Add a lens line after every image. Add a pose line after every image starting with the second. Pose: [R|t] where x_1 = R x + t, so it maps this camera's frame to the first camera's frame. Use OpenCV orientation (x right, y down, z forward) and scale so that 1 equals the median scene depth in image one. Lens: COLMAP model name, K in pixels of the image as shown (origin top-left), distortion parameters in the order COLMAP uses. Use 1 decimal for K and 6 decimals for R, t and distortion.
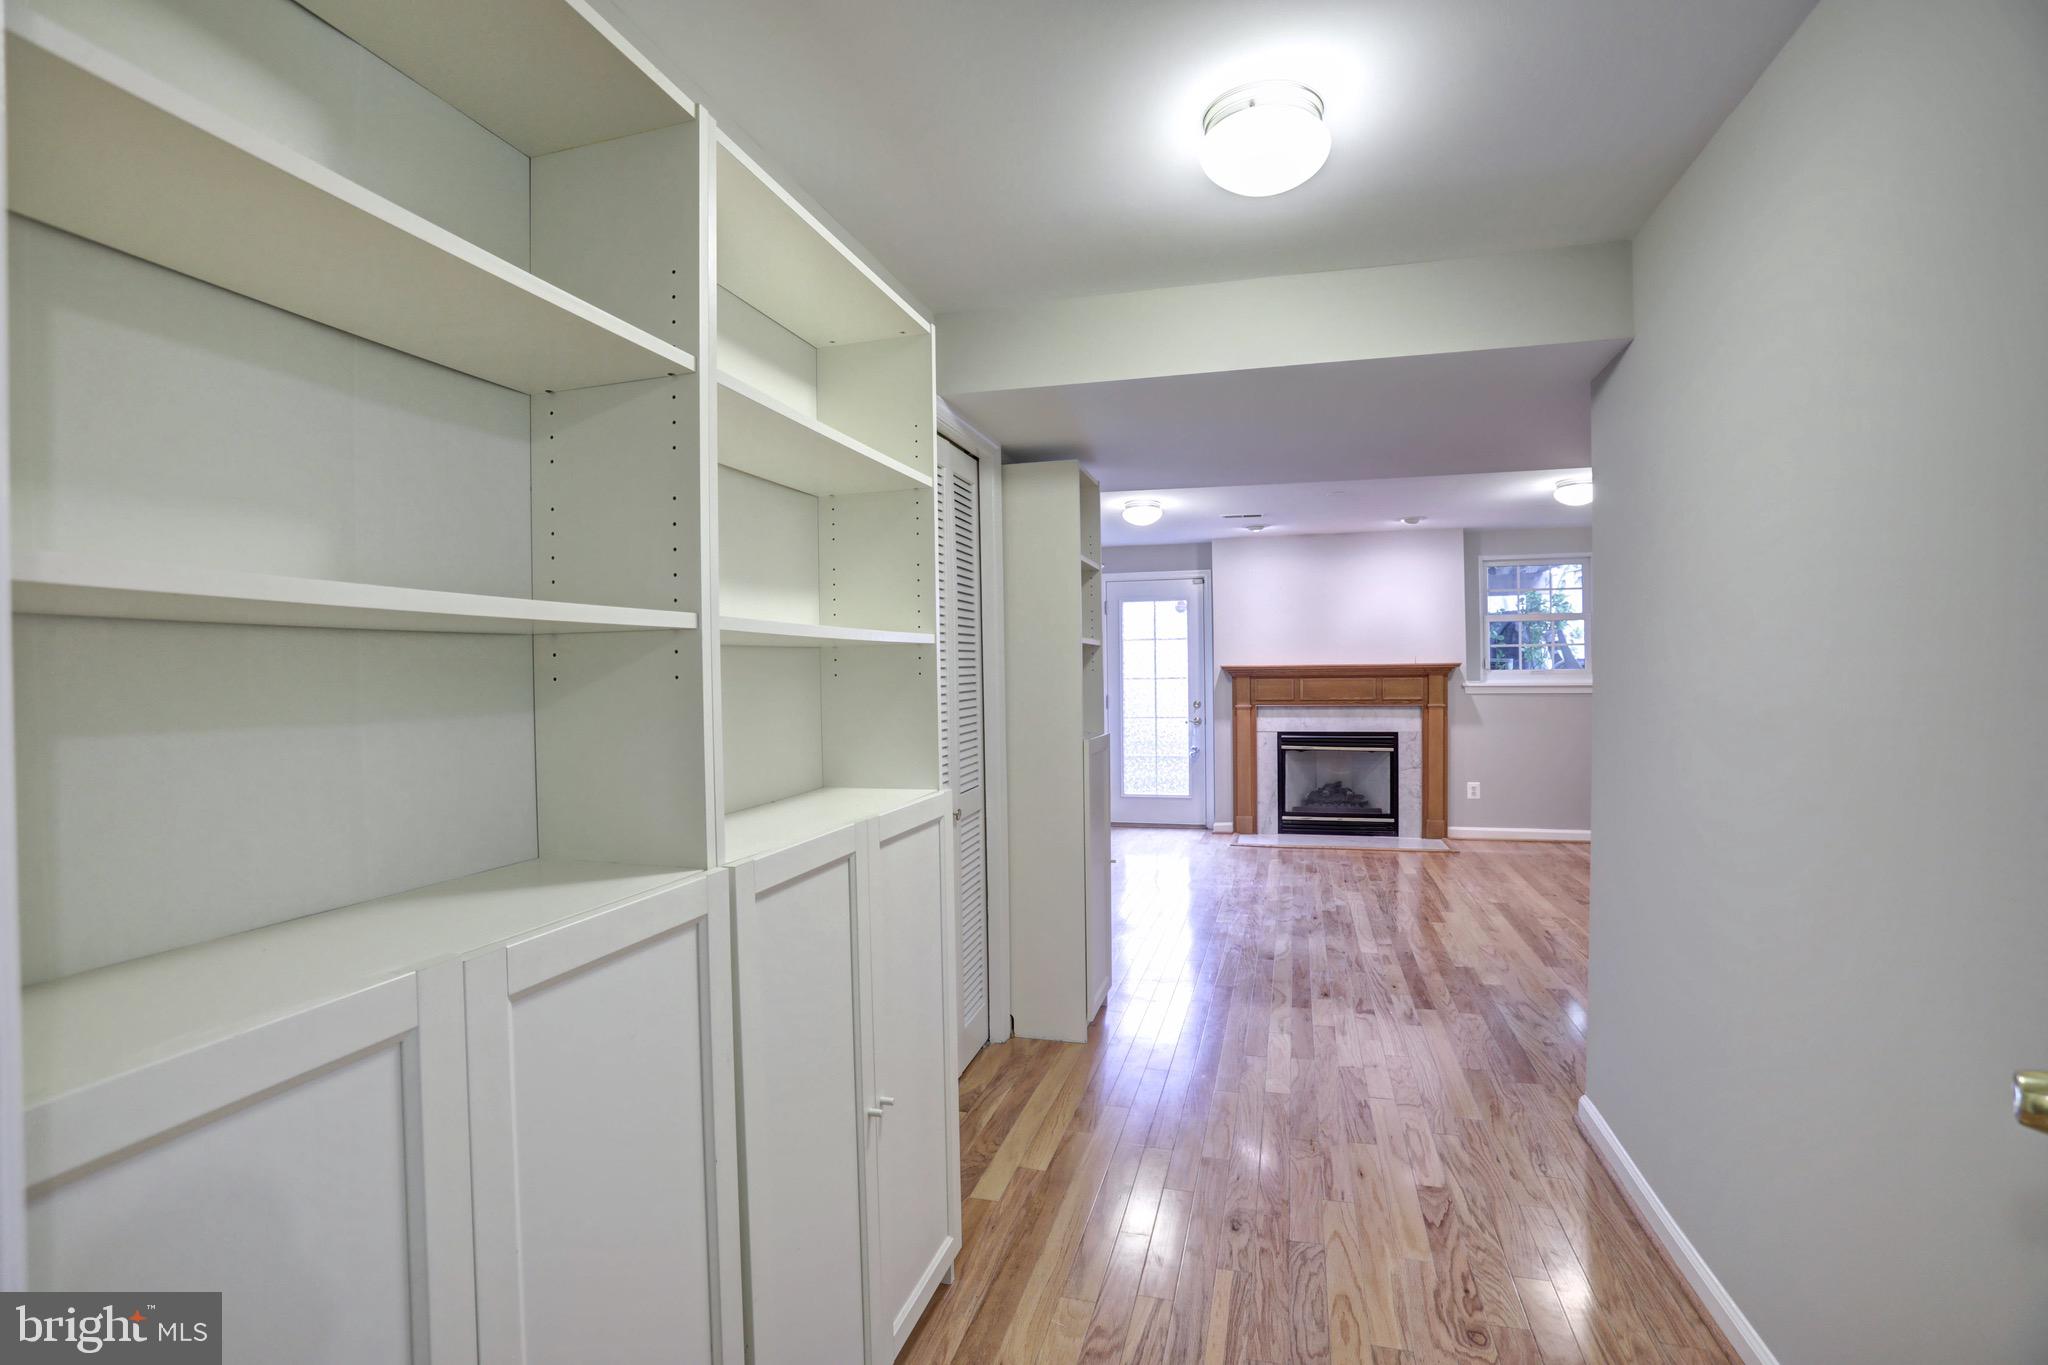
lens RADIAL K [[936.3, 0, 1048.1], [0, 936.3, 686.5], [0, 0, 1]] dist [-0.053050, 0.016796]
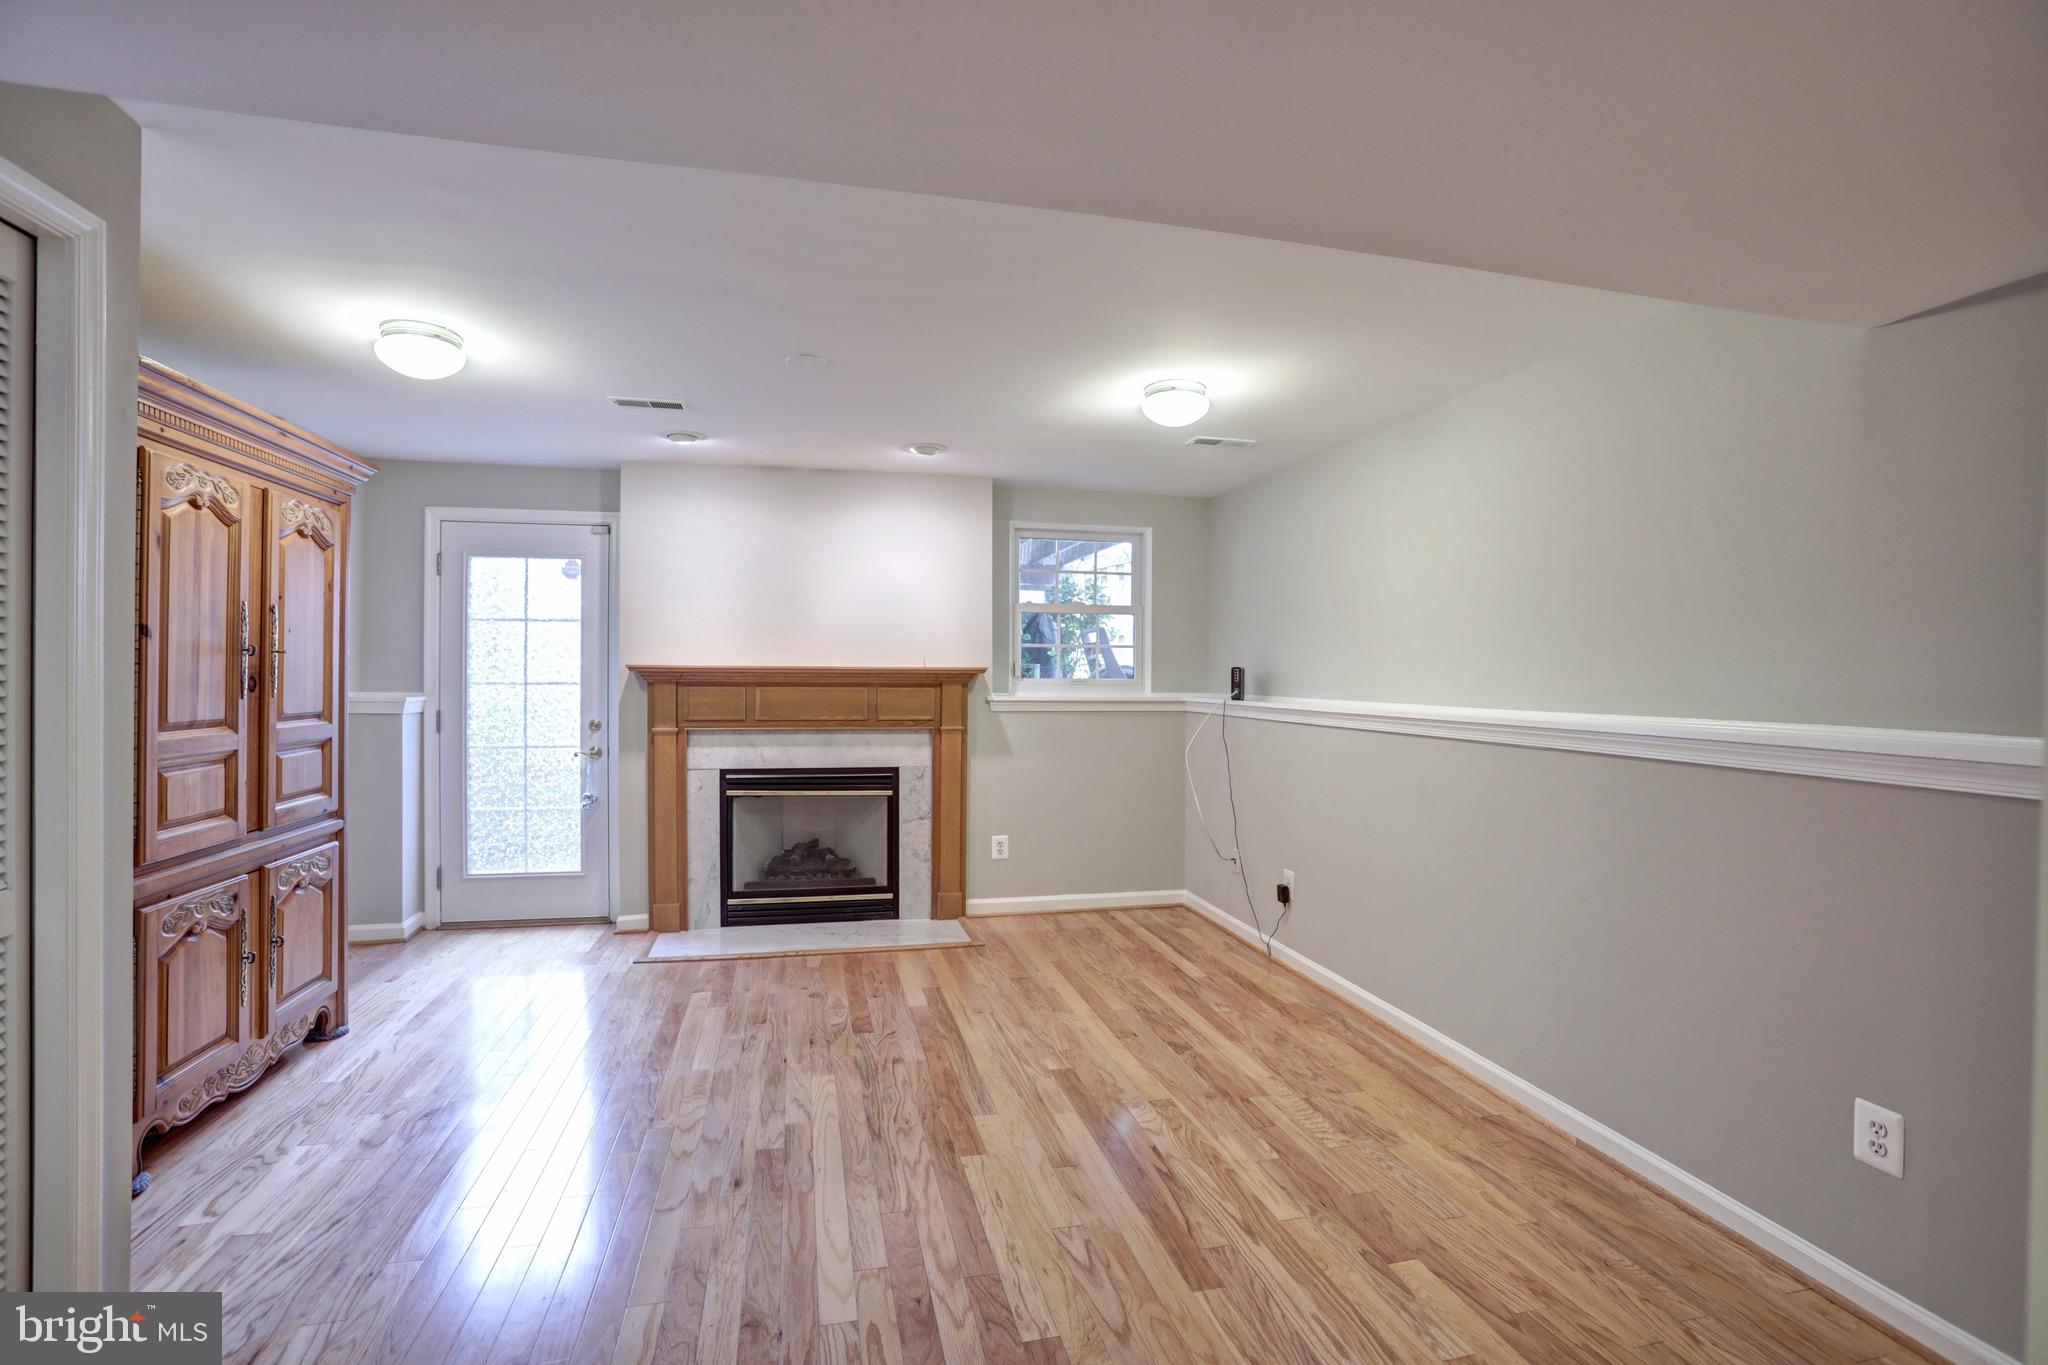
lens RADIAL K [[936.3, 0, 1028.1], [0, 936.3, 678.4], [0, 0, 1]] dist [-0.053050, 0.016796]
pose [[0.878440, 0.015397, 0.477605, 0.128937], [-0.009837, 0.999852, -0.014141, -0.007319], [-0.477752, 0.007723, 0.878461, 0.345882]]
